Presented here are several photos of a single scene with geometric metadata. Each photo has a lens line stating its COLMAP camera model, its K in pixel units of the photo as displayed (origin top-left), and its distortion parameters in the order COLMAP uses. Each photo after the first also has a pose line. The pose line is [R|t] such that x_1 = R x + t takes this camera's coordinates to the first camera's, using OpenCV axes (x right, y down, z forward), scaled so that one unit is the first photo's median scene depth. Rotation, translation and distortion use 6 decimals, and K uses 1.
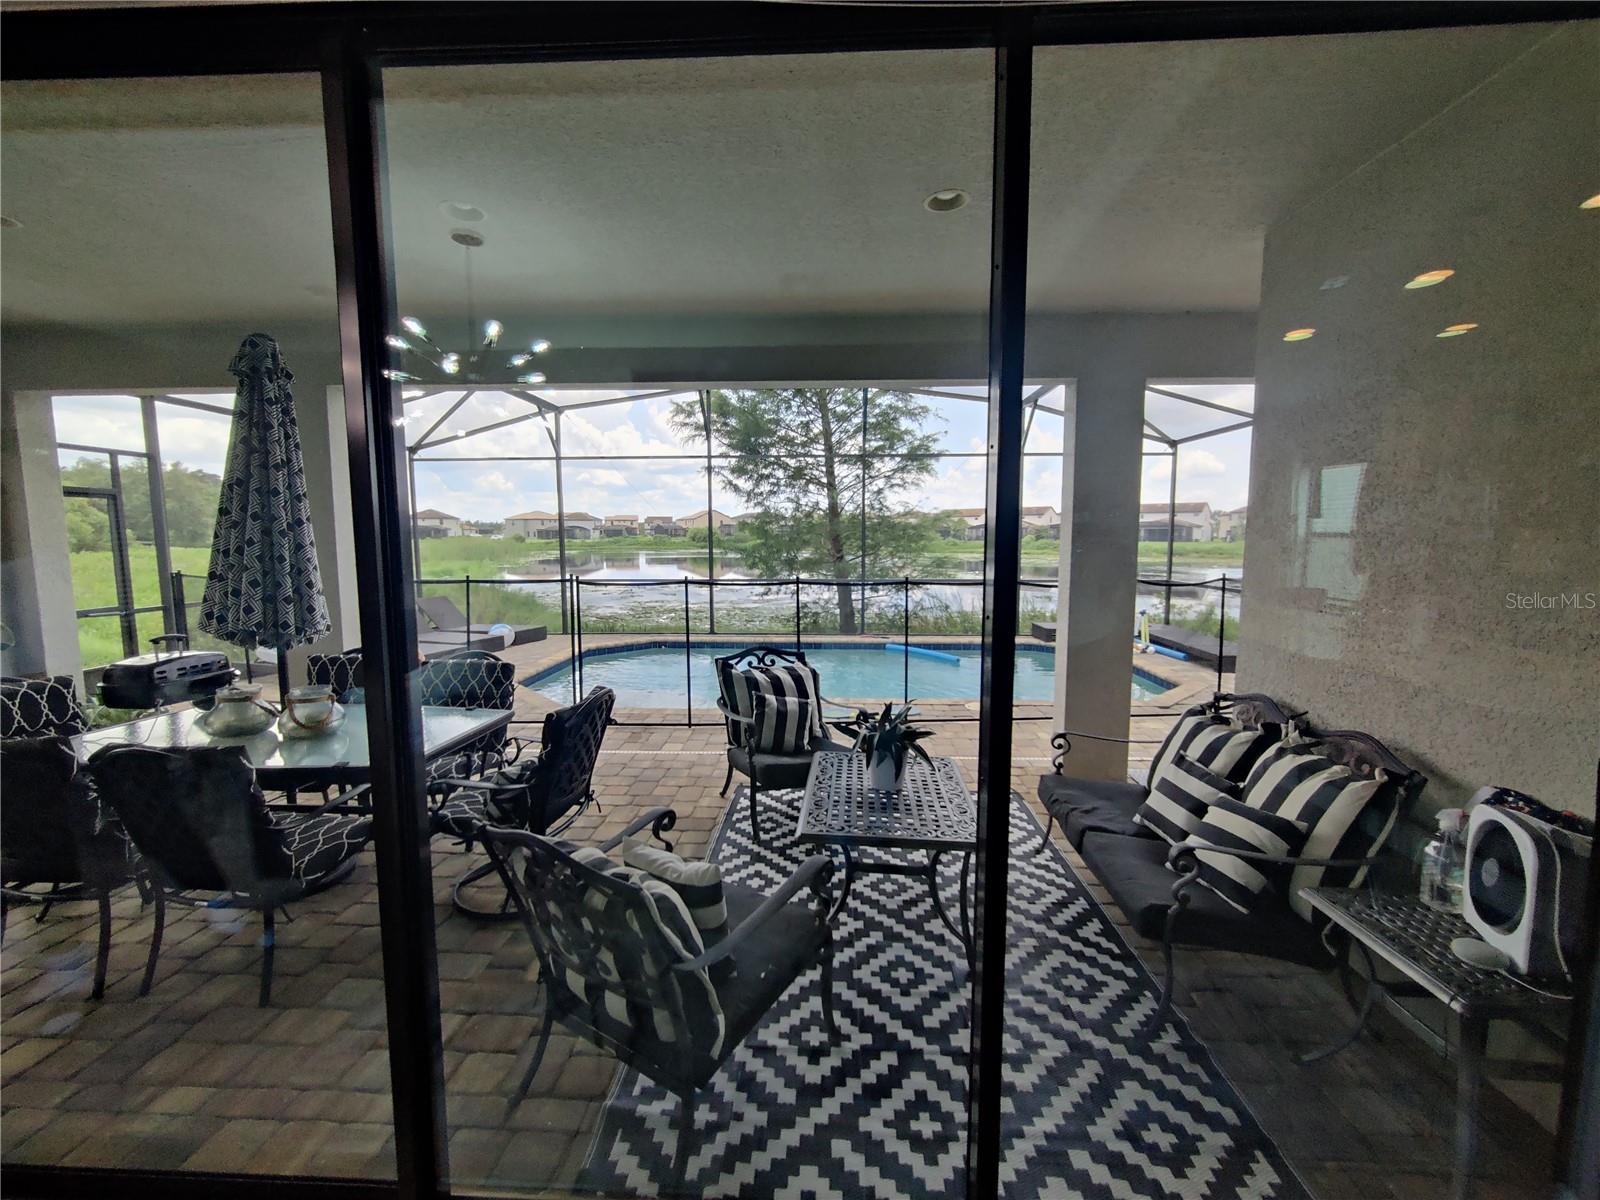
lens RADIAL K [[654.0, 0, 799.9], [0, 654.0, 599.5], [0, 0, 1]] dist [0.000307, 0.000889]
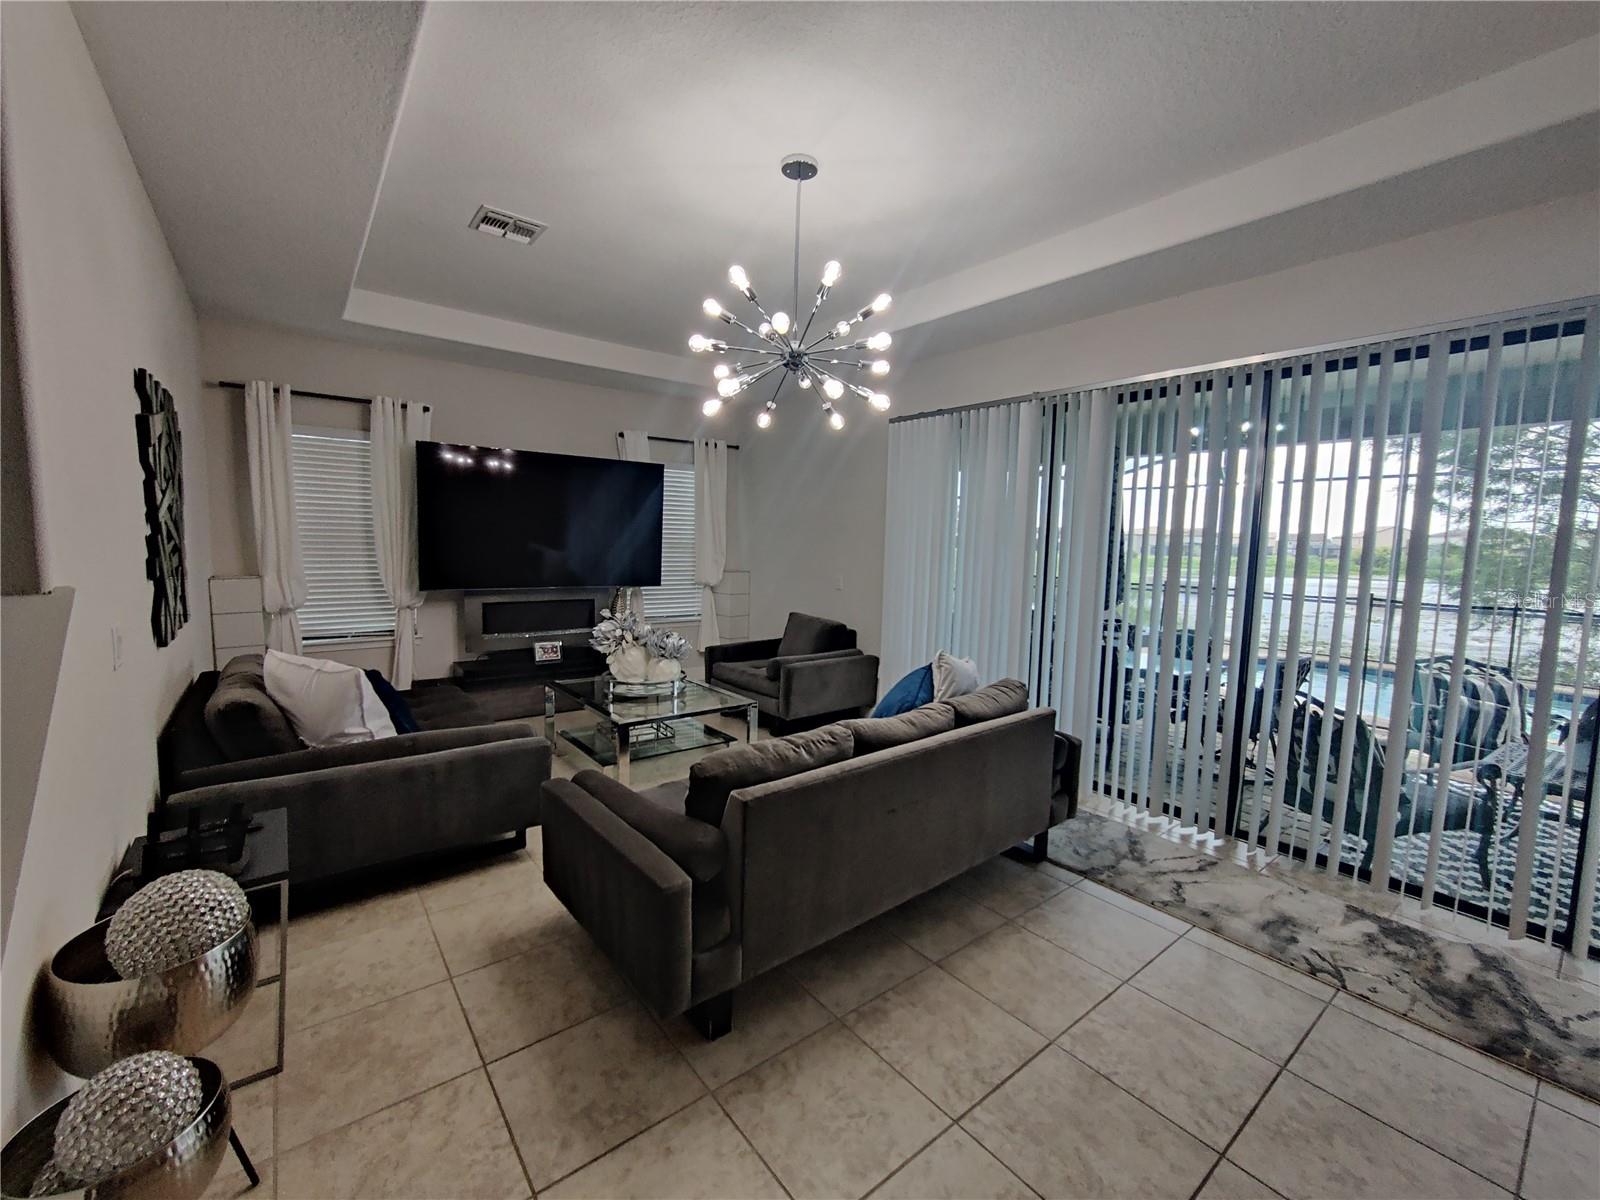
lens RADIAL K [[654.0, 0, 797.2], [0, 654.0, 604.4], [0, 0, 1]] dist [0.000307, 0.000889]
pose [[0.646983, 0.087573, -0.757459, 0.058900], [-0.101053, 0.994468, 0.028660, 0.067634], [0.755779, 0.058001, 0.652253, -0.680111]]
